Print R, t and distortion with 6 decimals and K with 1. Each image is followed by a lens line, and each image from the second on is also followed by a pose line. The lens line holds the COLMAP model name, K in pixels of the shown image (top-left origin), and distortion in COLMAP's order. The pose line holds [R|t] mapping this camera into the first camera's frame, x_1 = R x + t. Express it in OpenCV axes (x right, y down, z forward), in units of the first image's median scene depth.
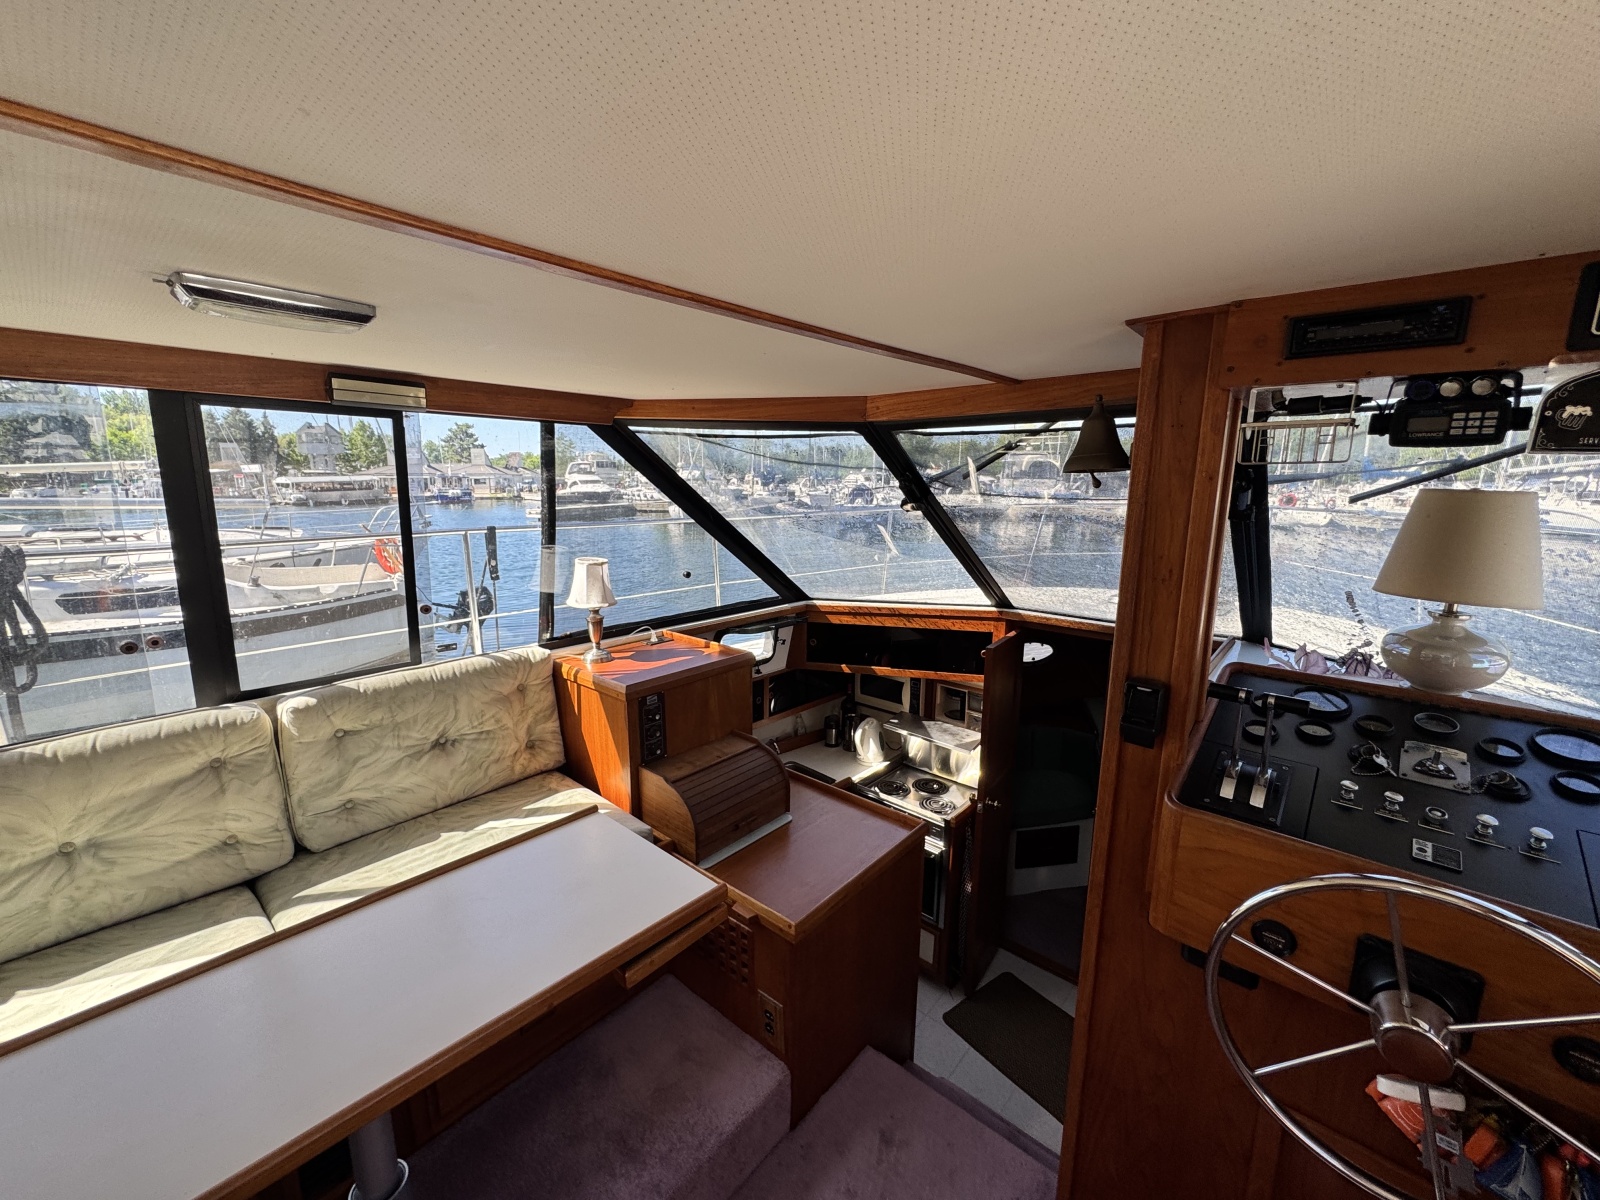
lens RADIAL K [[641.0, 0, 800.9], [0, 641.0, 597.5], [0, 0, 1]] dist [-0.002933, 0.000551]
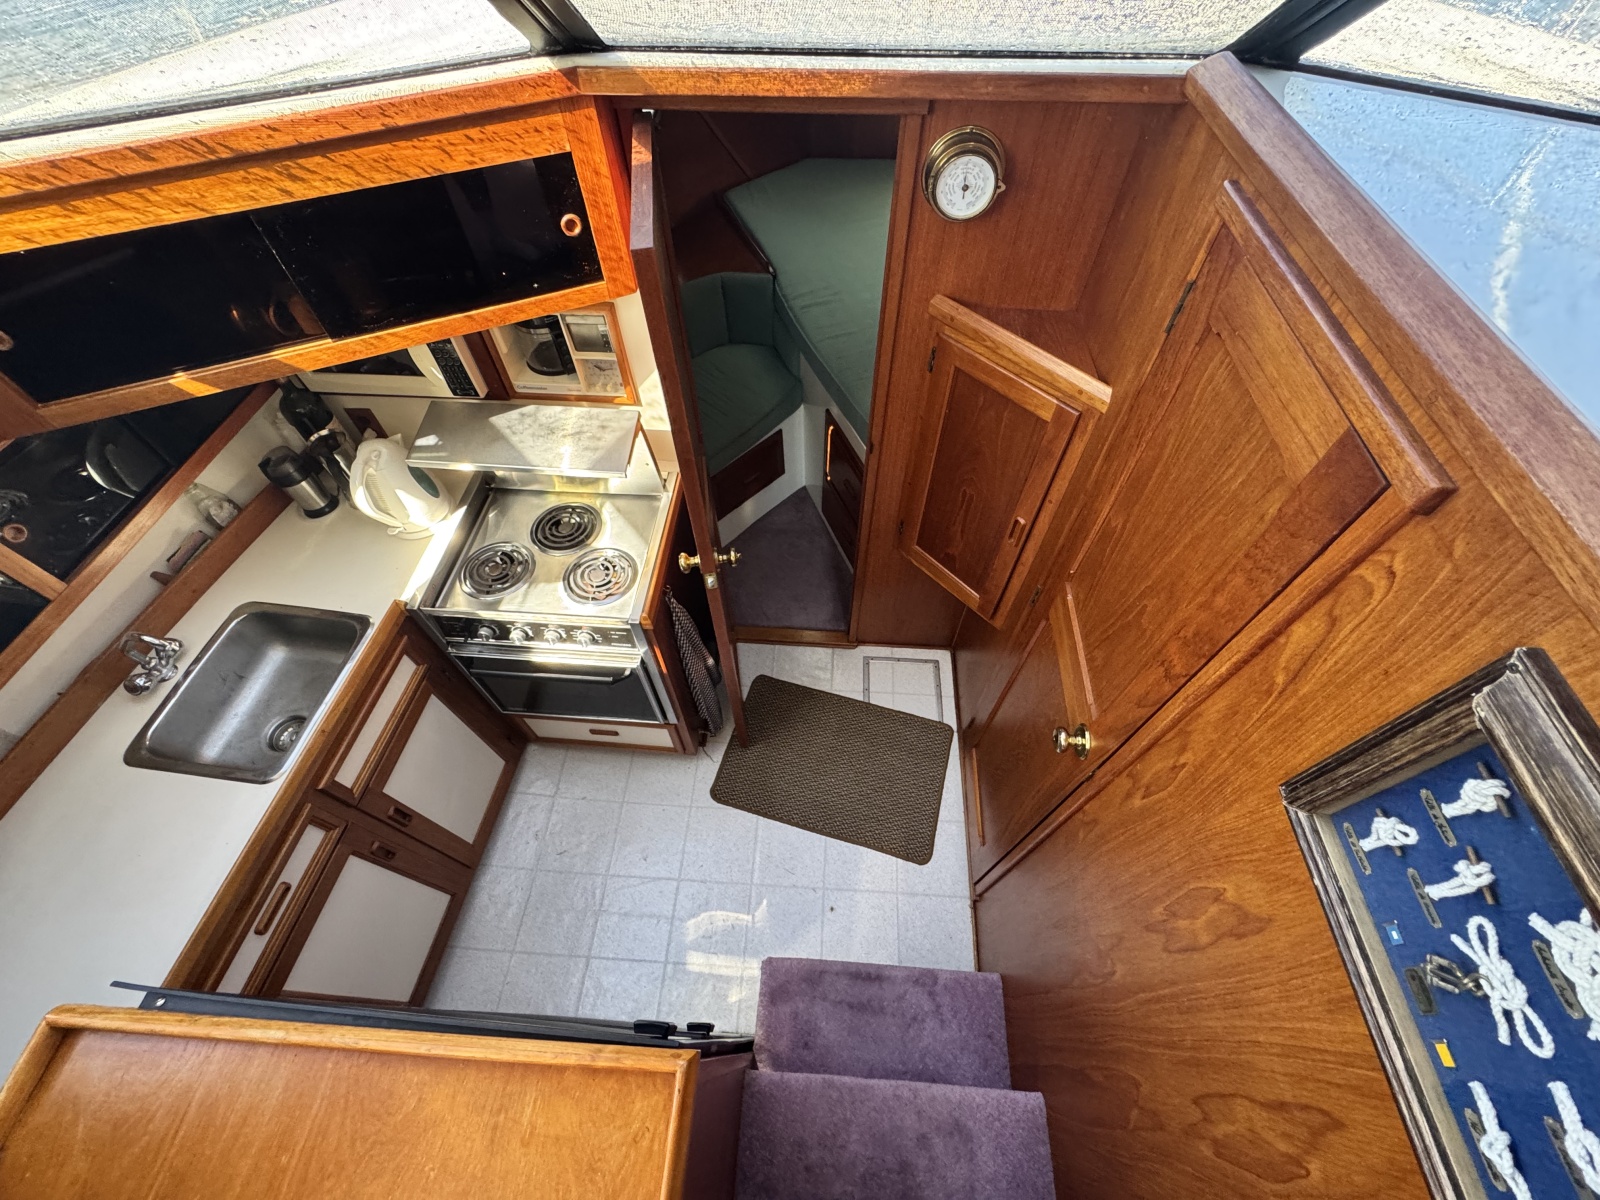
lens RADIAL K [[641.0, 0, 800.8], [0, 641.0, 599.7], [0, 0, 1]] dist [-0.002933, 0.000551]
pose [[0.800027, -0.500049, 0.331522, 0.222474], [0.120937, 0.675636, 0.727249, -0.022892], [-0.587648, -0.541726, 0.601002, 0.801115]]
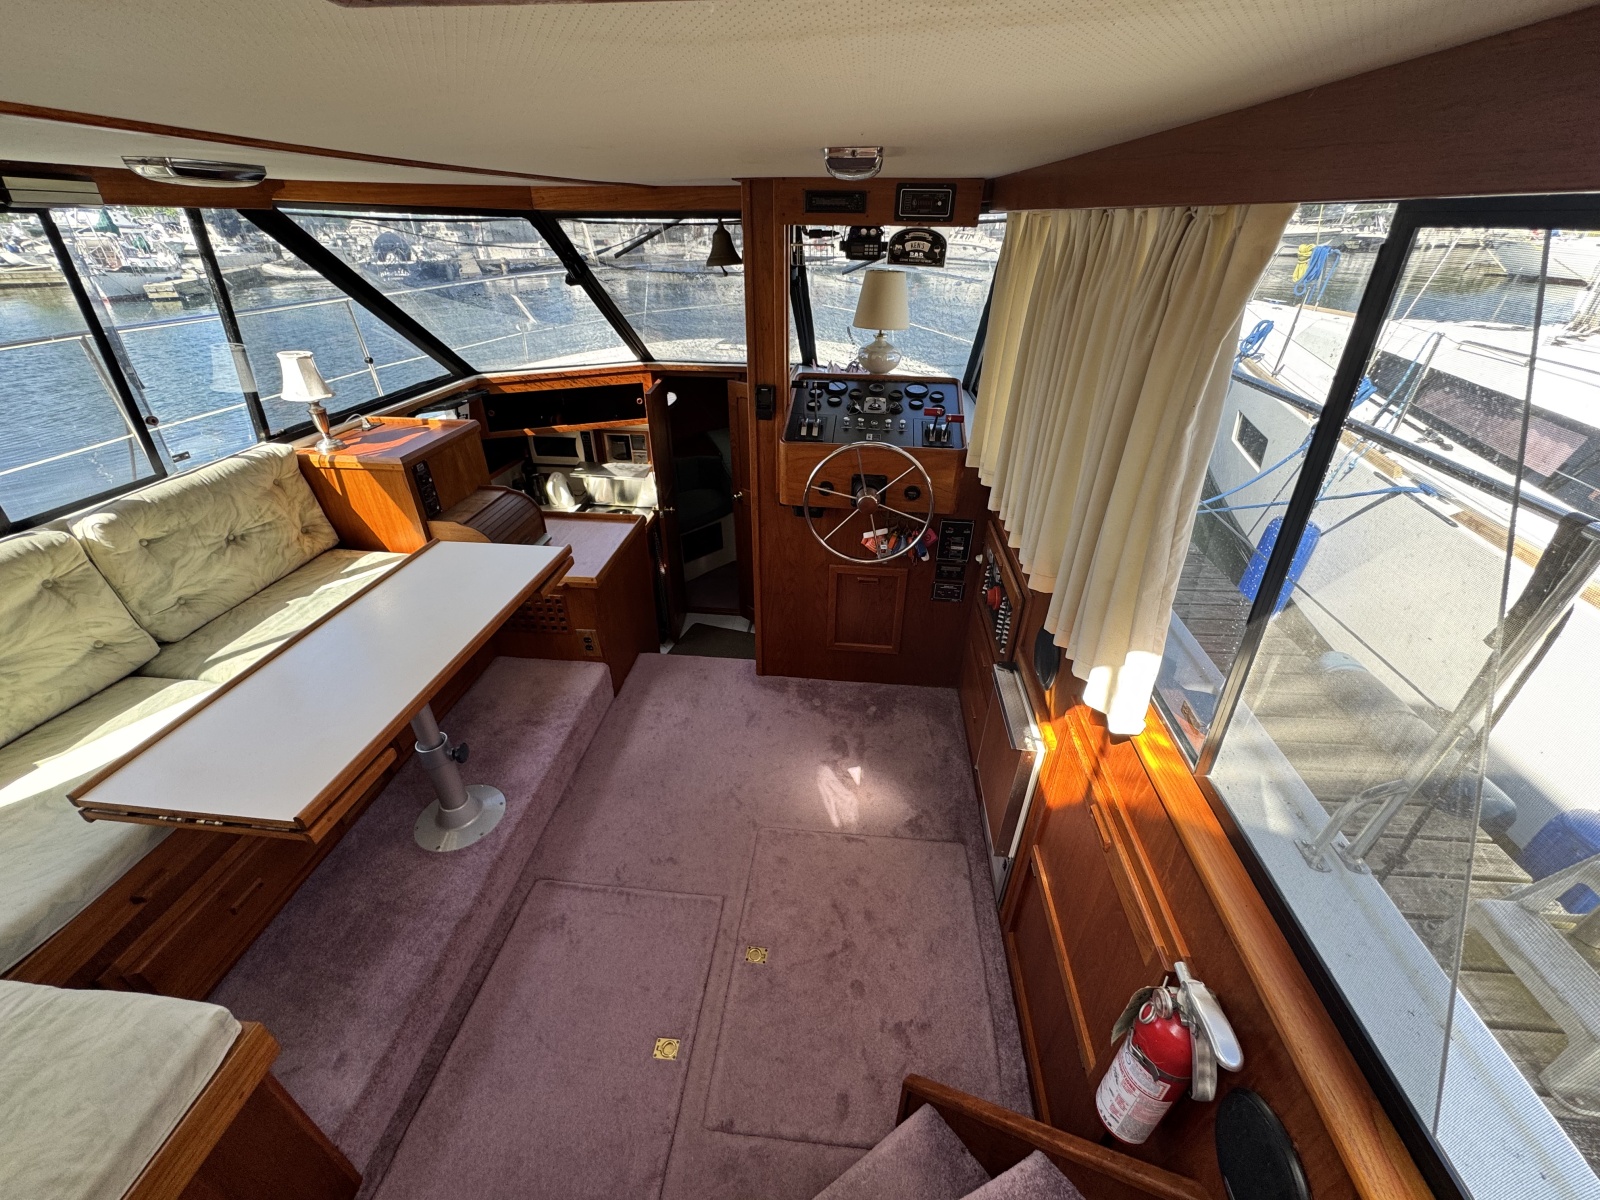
lens RADIAL K [[641.0, 0, 802.7], [0, 641.0, 600.2], [0, 0, 1]] dist [-0.002933, 0.000551]
pose [[0.815842, -0.295552, 0.497042, -0.276875], [0.102120, 0.919652, 0.379226, 0.001099], [-0.569186, -0.258631, 0.780472, -0.397898]]
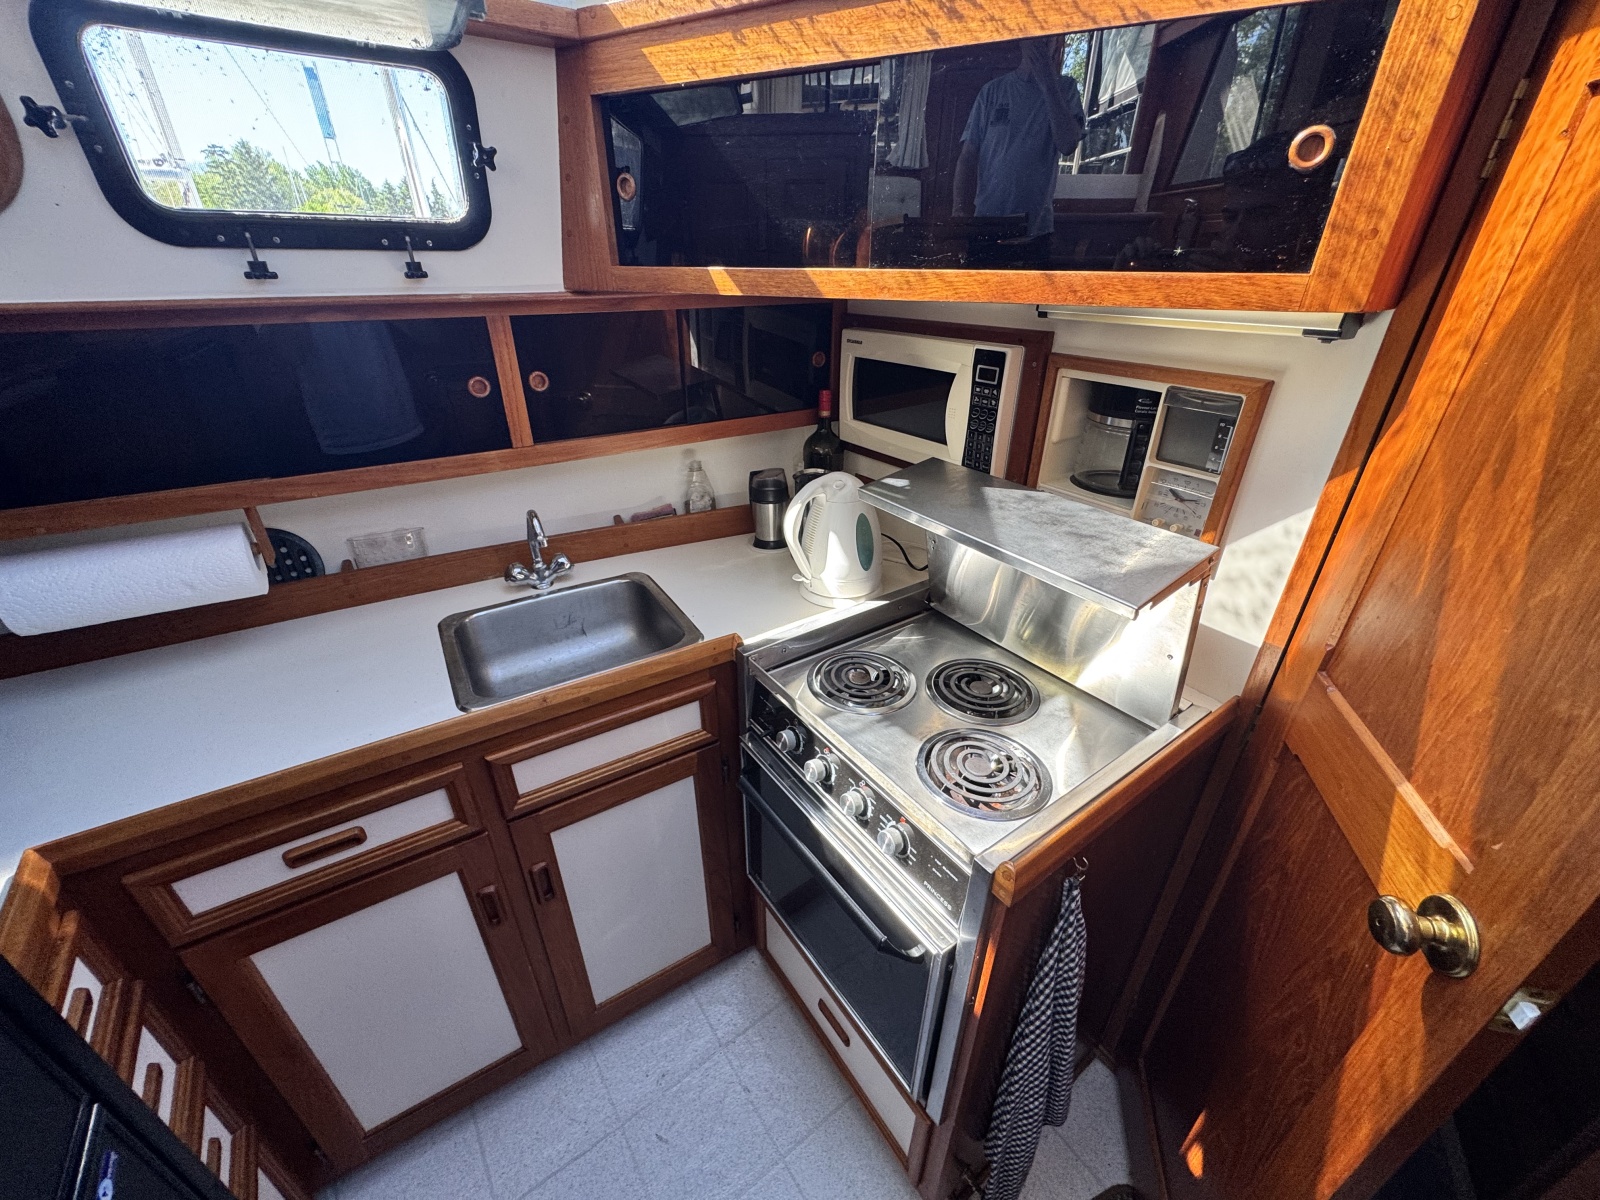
lens RADIAL K [[641.0, 0, 801.7], [0, 641.0, 599.4], [0, 0, 1]] dist [-0.002933, 0.000551]
pose [[0.971468, 0.104662, -0.212826, 0.257437], [-0.035745, 0.951723, 0.304871, 0.226477], [0.234460, -0.288565, 0.928310, 1.002918]]
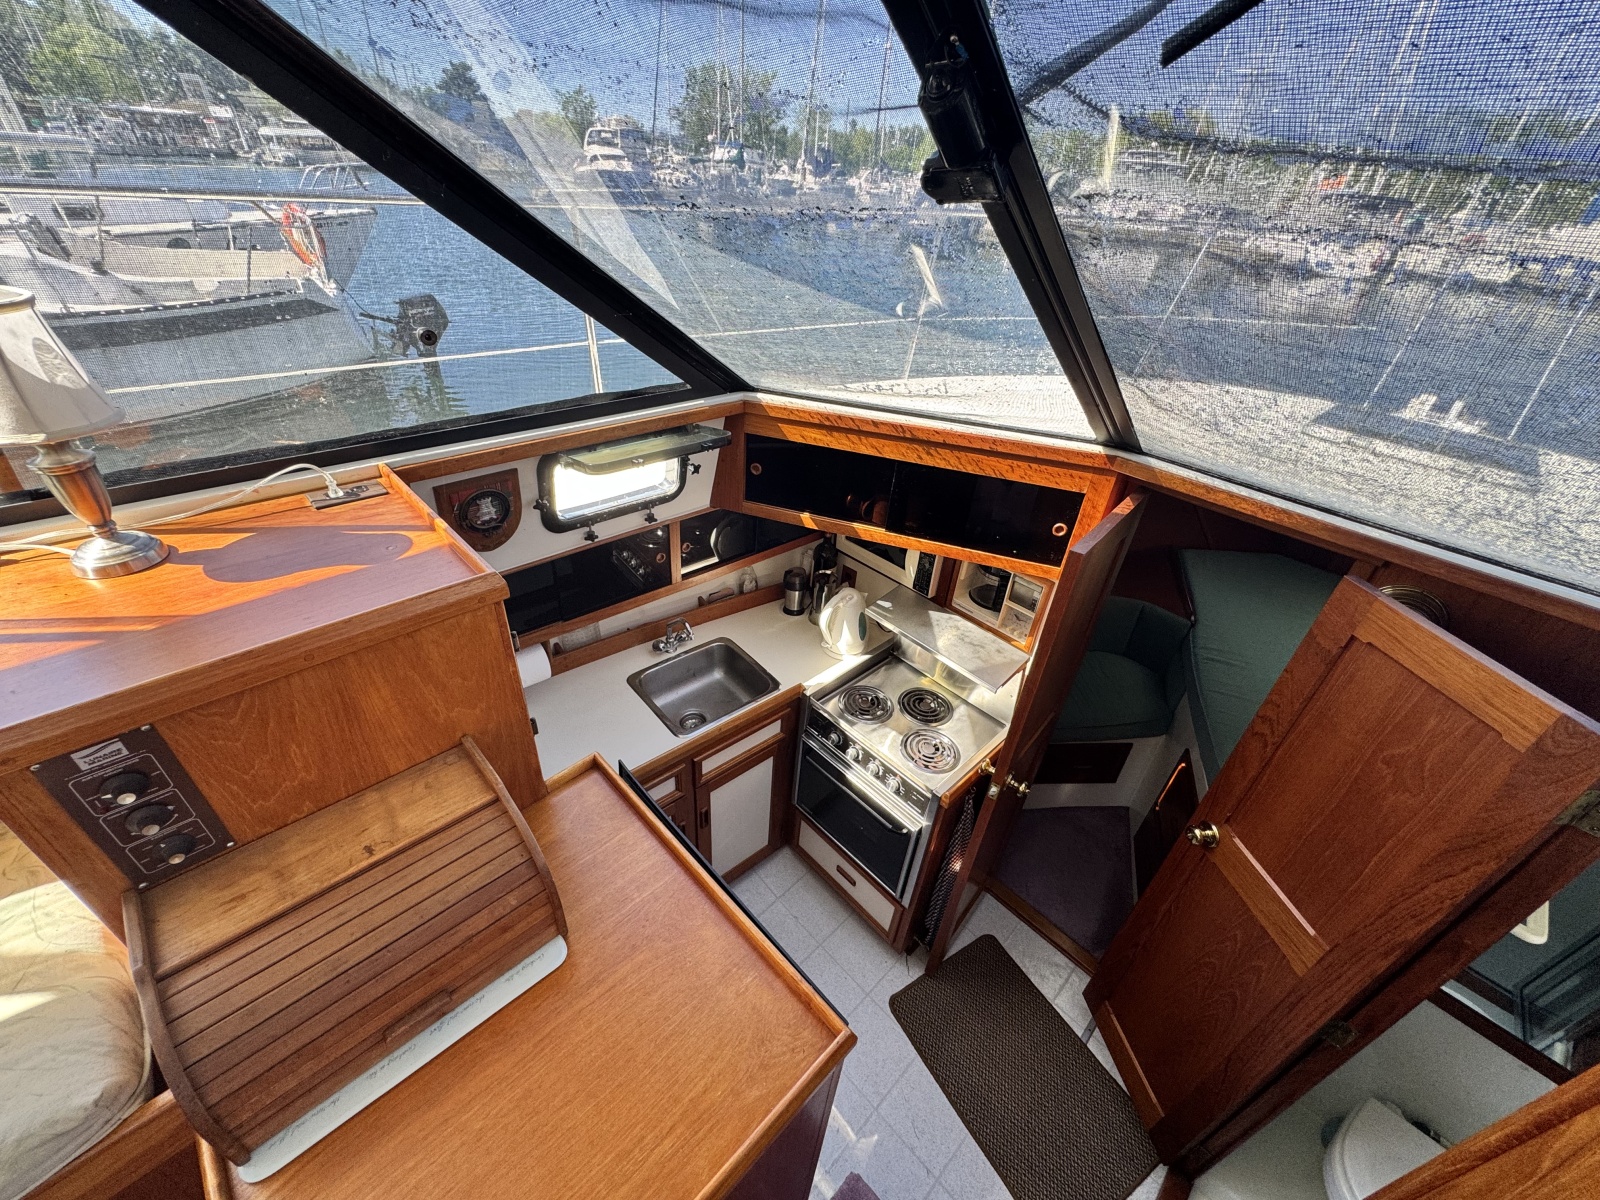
lens RADIAL K [[641.0, 0, 801.3], [0, 641.0, 600.2], [0, 0, 1]] dist [-0.002933, 0.000551]
pose [[0.994290, 0.098061, -0.042083, 0.135752], [-0.073339, 0.914438, 0.398026, -0.075131], [0.077513, -0.392667, 0.916408, 0.637311]]
